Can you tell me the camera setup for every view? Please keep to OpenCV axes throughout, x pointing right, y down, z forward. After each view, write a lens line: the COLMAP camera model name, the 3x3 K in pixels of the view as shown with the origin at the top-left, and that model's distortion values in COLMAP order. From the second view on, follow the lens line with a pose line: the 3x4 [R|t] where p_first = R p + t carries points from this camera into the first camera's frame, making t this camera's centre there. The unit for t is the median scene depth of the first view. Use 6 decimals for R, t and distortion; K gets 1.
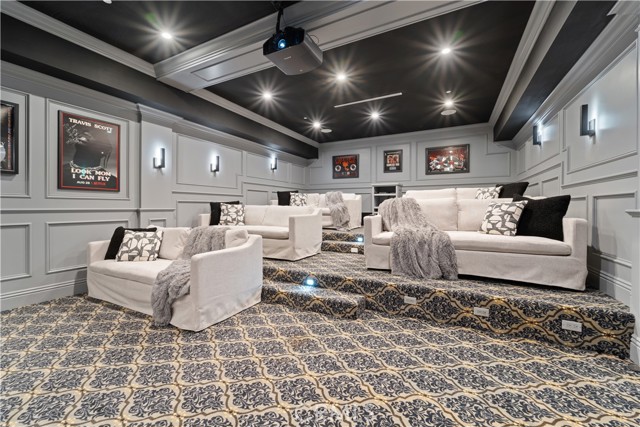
lens RADIAL K [[265.3, 0, 322.0], [0, 265.3, 207.6], [0, 0, 1]] dist [0.016289, 0.000008]
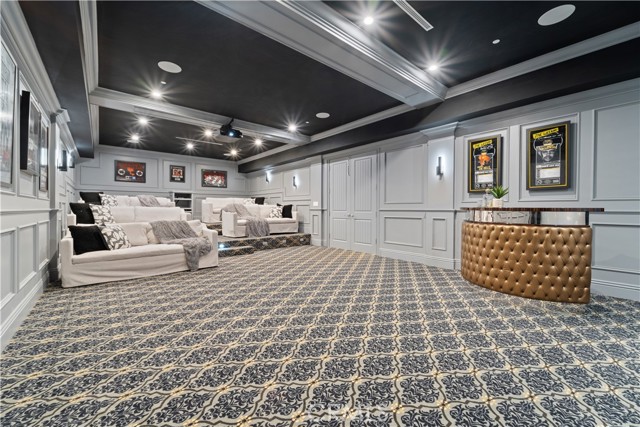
lens RADIAL K [[257.8, 0, 320.0], [0, 257.8, 213.5], [0, 0, 1]] dist [-0.000149, -0.000011]
pose [[0.393730, -0.019838, 0.919012, -1.021035], [-0.002031, 0.999746, 0.022451, -0.004987], [-0.919224, -0.010707, 0.393589, -0.292429]]
